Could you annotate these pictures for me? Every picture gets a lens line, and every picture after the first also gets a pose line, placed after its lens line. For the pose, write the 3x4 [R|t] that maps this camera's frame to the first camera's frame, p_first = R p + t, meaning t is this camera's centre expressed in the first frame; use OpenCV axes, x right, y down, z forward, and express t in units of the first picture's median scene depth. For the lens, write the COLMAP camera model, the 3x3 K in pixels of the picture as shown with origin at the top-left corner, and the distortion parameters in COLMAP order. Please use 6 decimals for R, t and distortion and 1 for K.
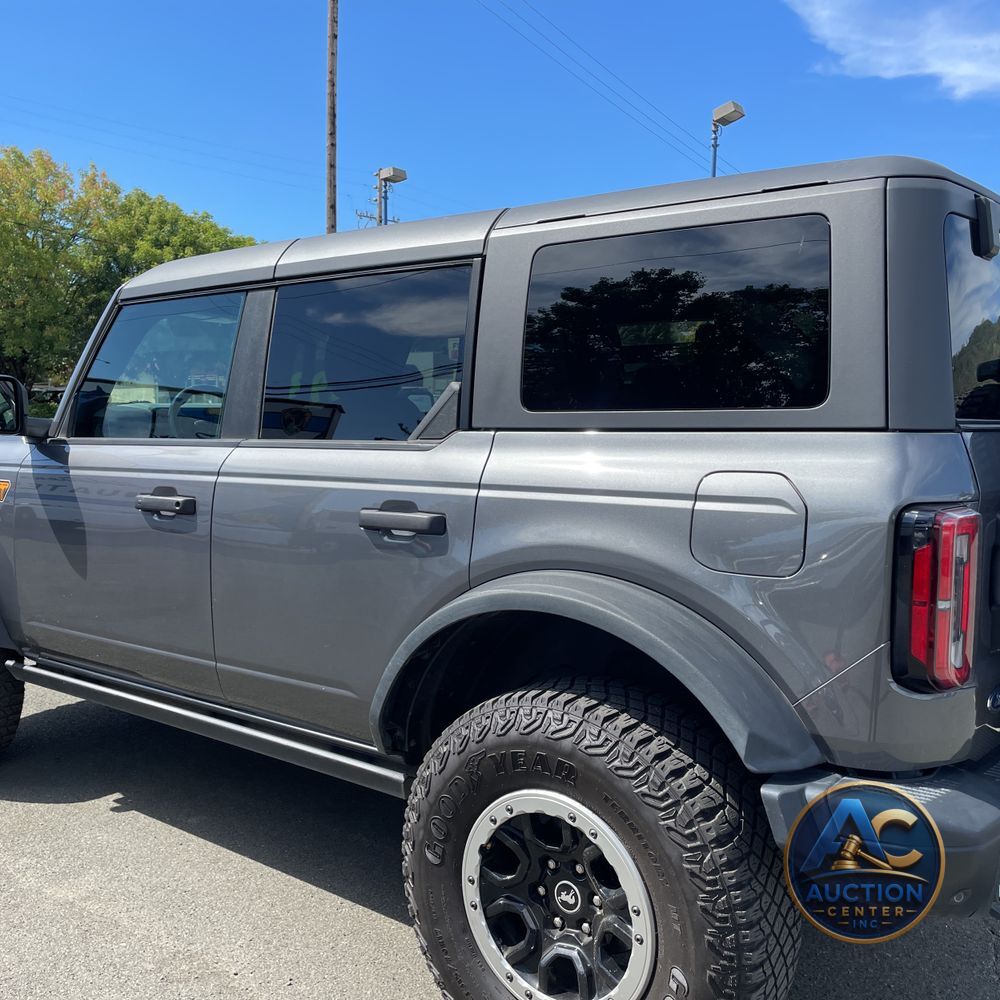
lens RADIAL K [[1013.2, 0, 502.1], [0, 1013.2, 485.2], [0, 0, 1]] dist [0.092375, -0.130498]
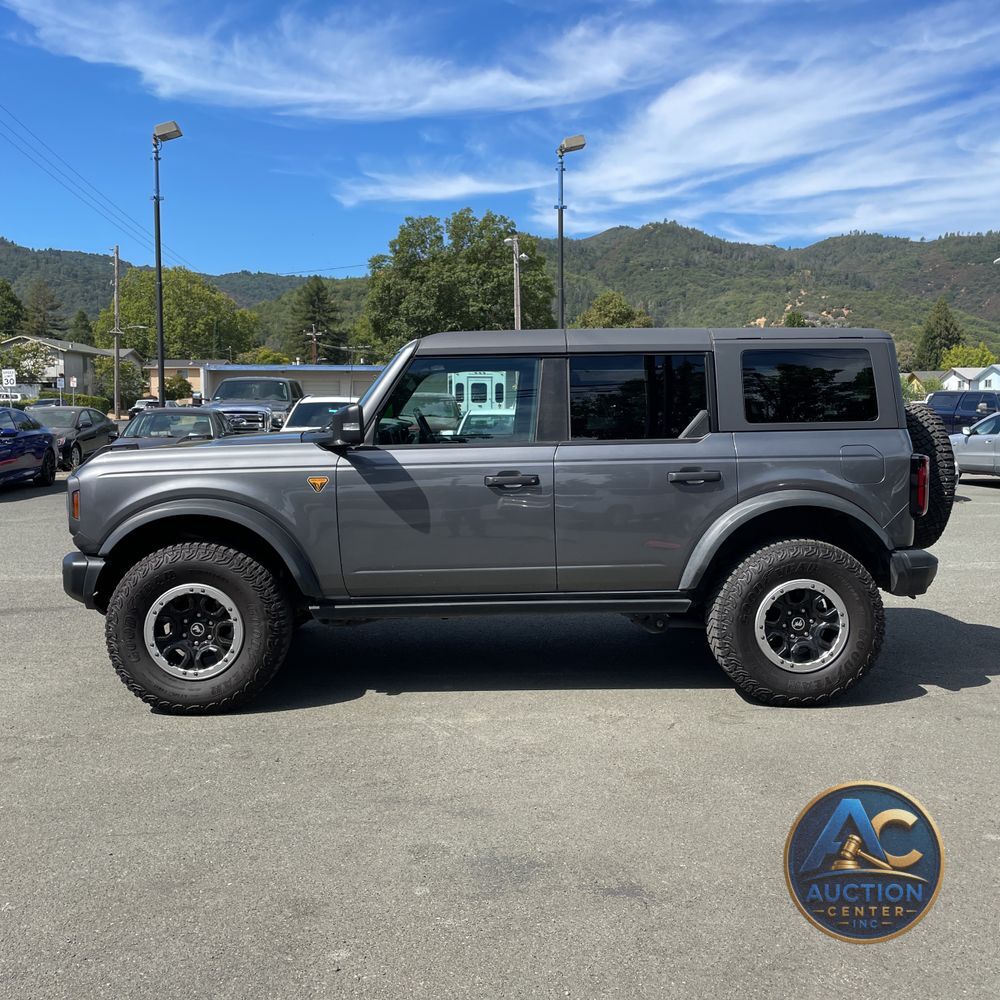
lens RADIAL K [[1013.2, 0, 502.1], [0, 1013.2, 485.2], [0, 0, 1]] dist [0.092375, -0.130498]
pose [[0.775334, -0.059720, 0.628721, -1.711120], [0.054917, 0.998124, 0.027085, -0.025519], [-0.629159, 0.013527, 0.777159, -0.381318]]
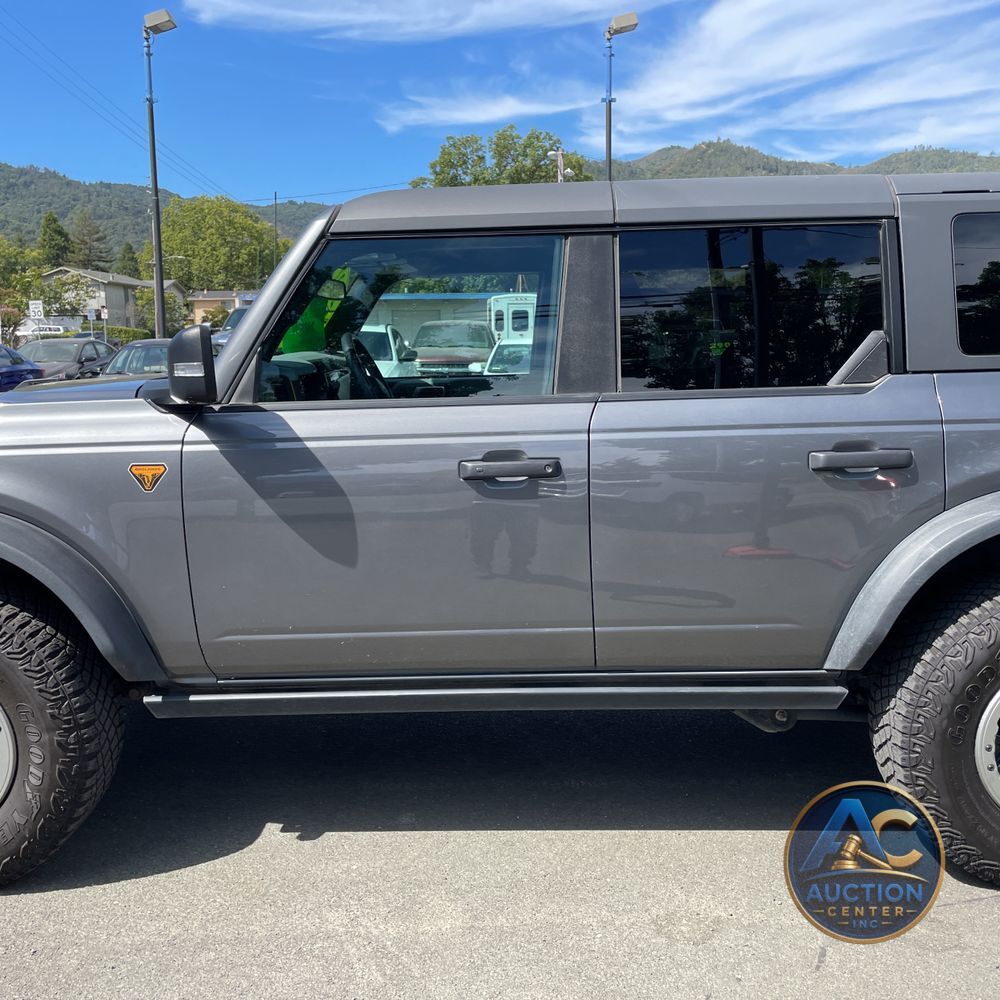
lens RADIAL K [[1017.9, 0, 504.3], [0, 1017.9, 469.3], [0, 0, 1]] dist [0.094865, -0.137124]
pose [[0.801517, -0.095067, 0.590366, -1.051158], [0.061325, 0.995144, 0.076989, -0.062469], [-0.594818, -0.025504, 0.803455, 0.330234]]
